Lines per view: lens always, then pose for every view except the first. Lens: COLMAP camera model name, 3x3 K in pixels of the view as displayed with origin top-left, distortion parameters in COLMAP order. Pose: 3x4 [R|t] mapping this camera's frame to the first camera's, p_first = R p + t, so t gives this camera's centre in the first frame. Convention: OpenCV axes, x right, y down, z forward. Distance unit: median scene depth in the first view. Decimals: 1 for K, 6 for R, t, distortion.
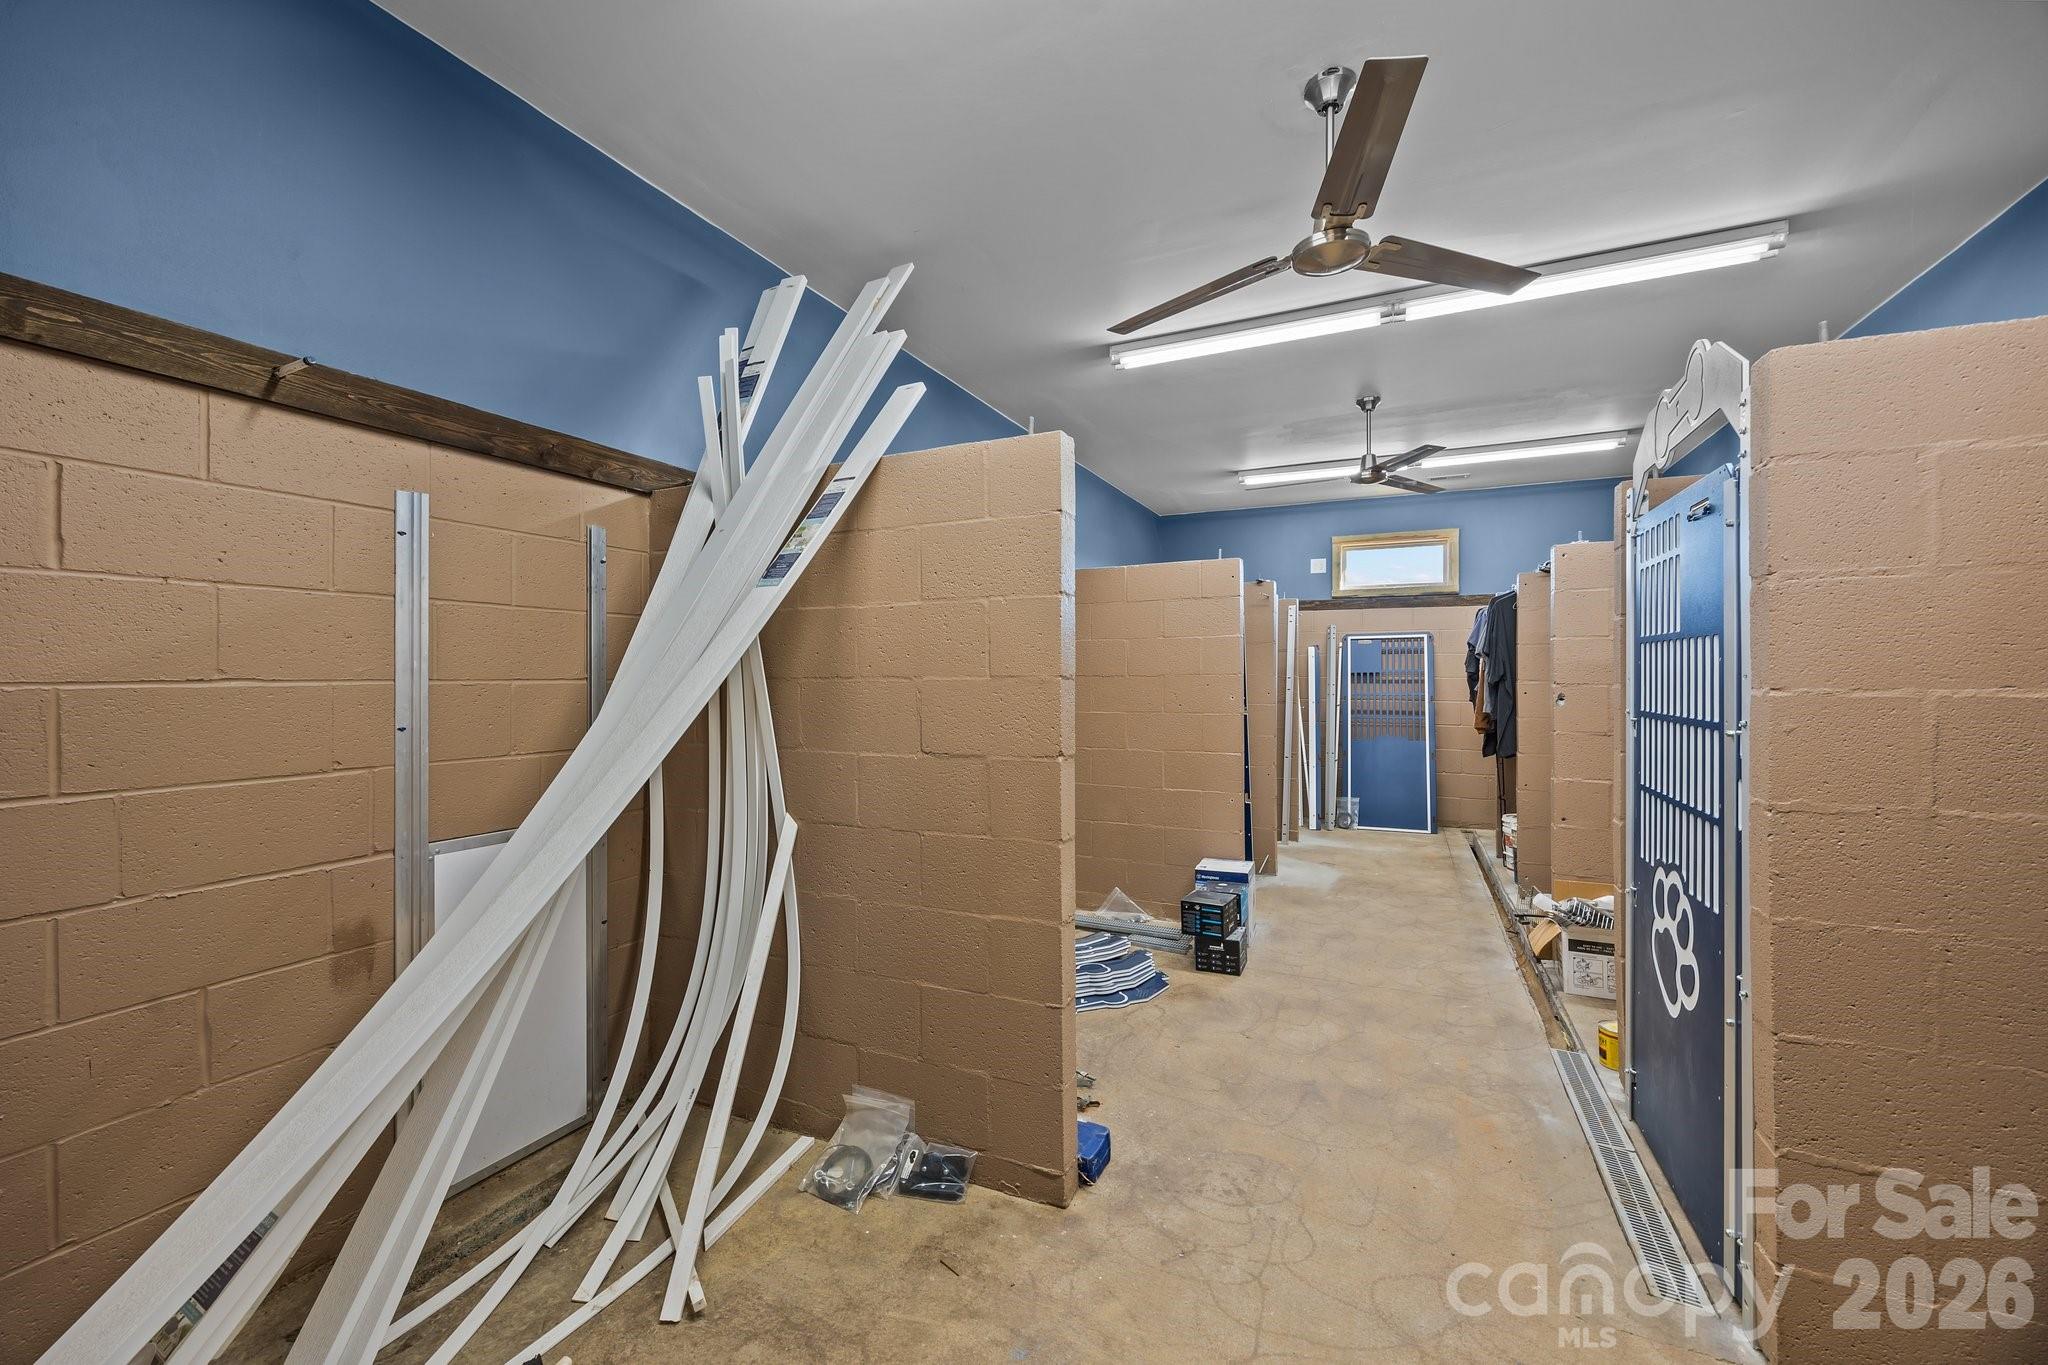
lens RADIAL K [[786.8, 0, 1032.2], [0, 786.8, 674.1], [0, 0, 1]] dist [-0.000872, -0.000090]
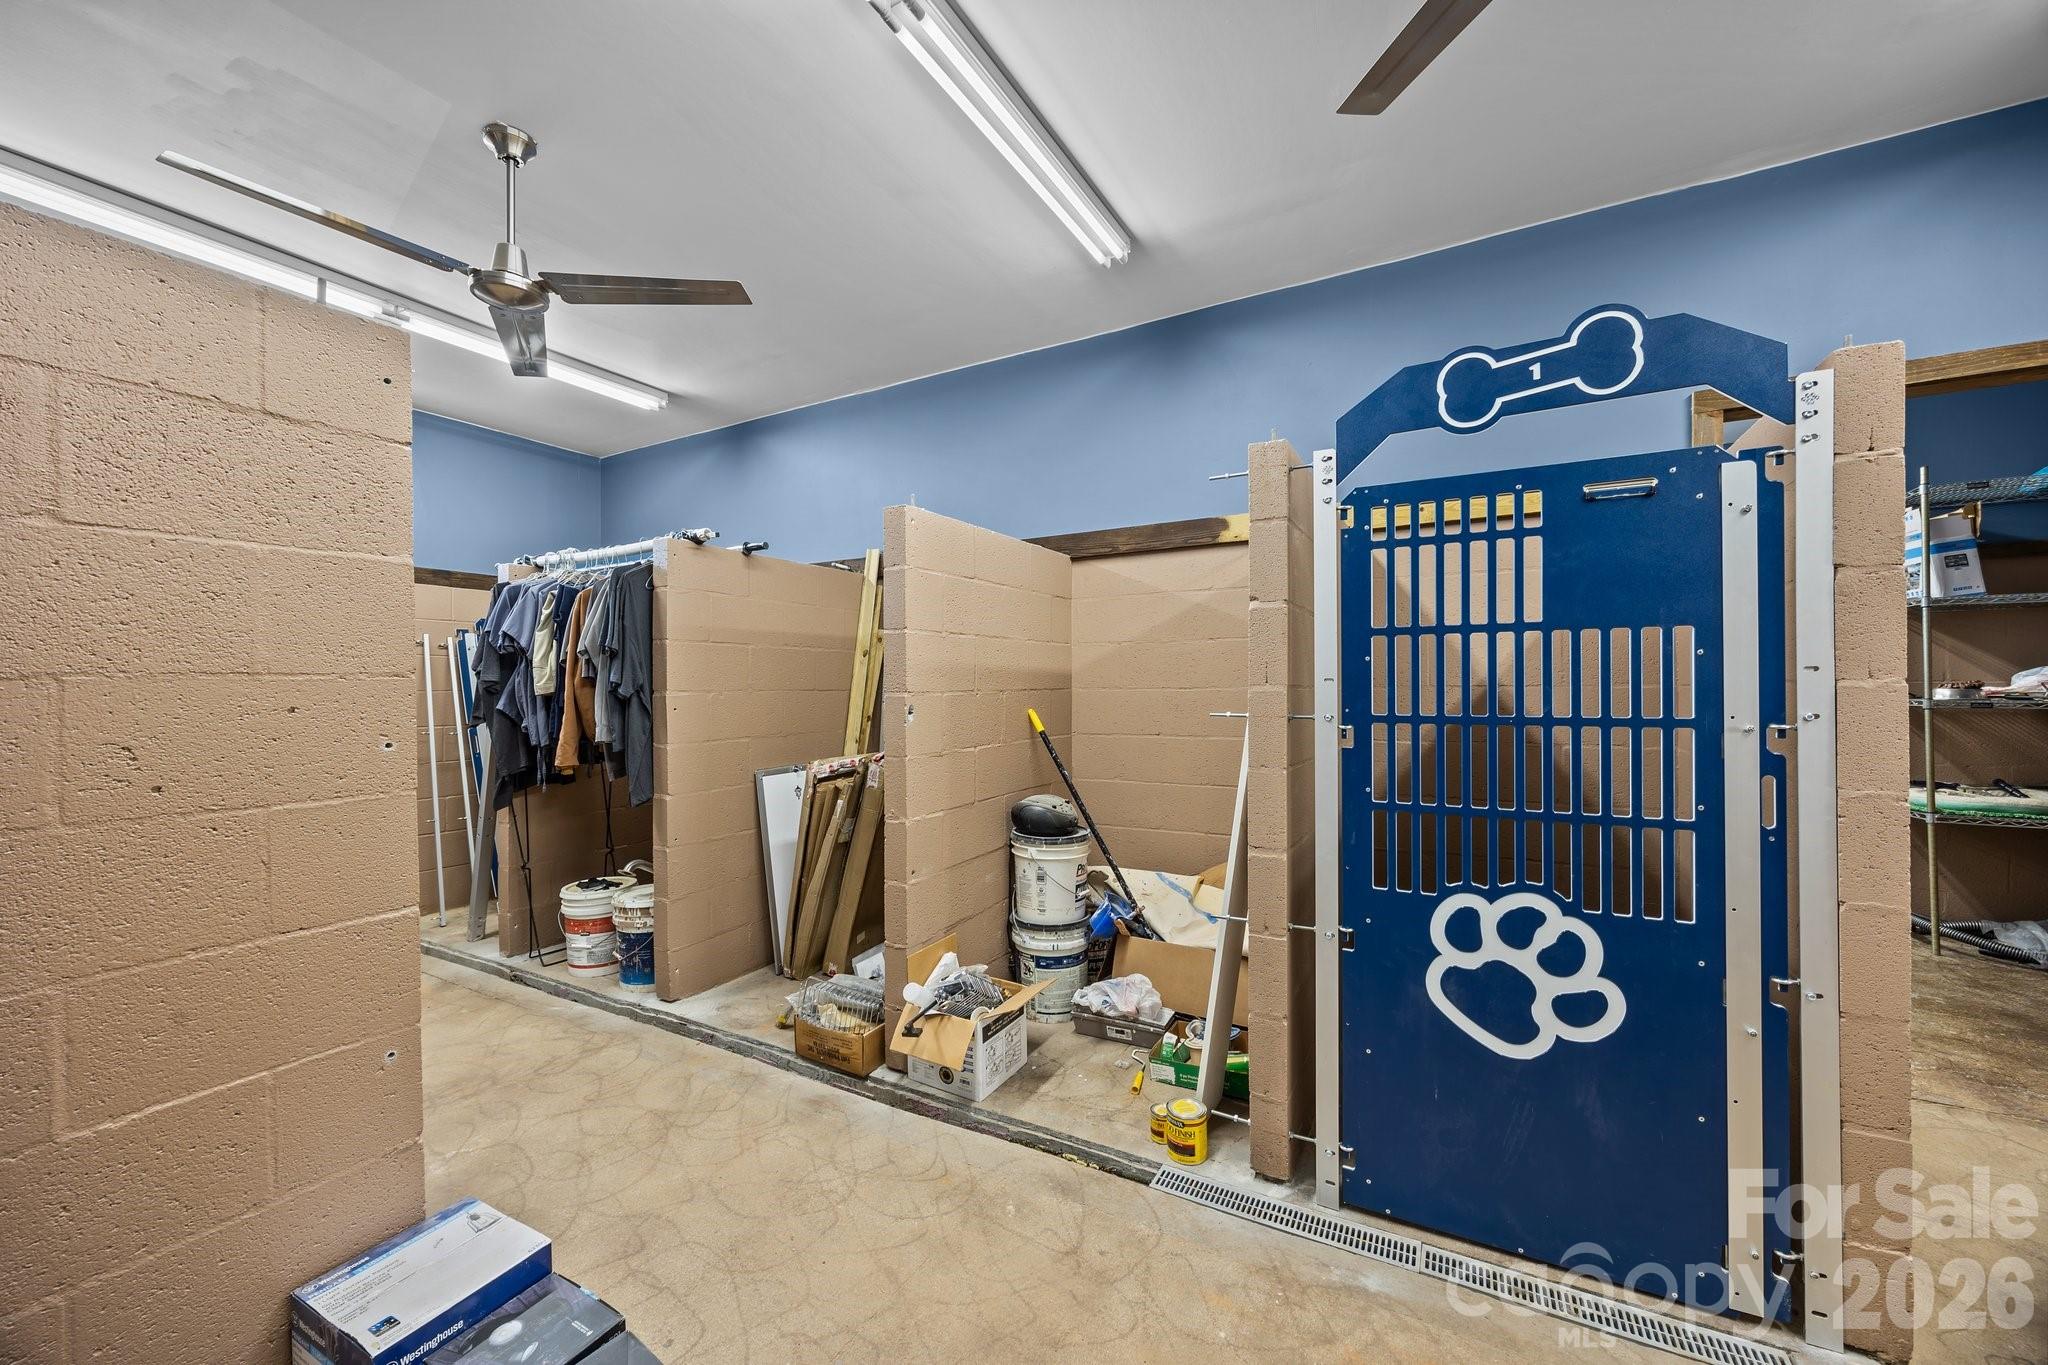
lens RADIAL K [[786.8, 0, 1032.2], [0, 786.8, 674.1], [0, 0, 1]] dist [-0.000872, -0.000090]
pose [[0.072312, 0.015887, 0.997255, -0.071292], [-0.002887, 0.999872, -0.015719, 0.008850], [-0.997378, -0.001743, 0.072349, 0.877836]]
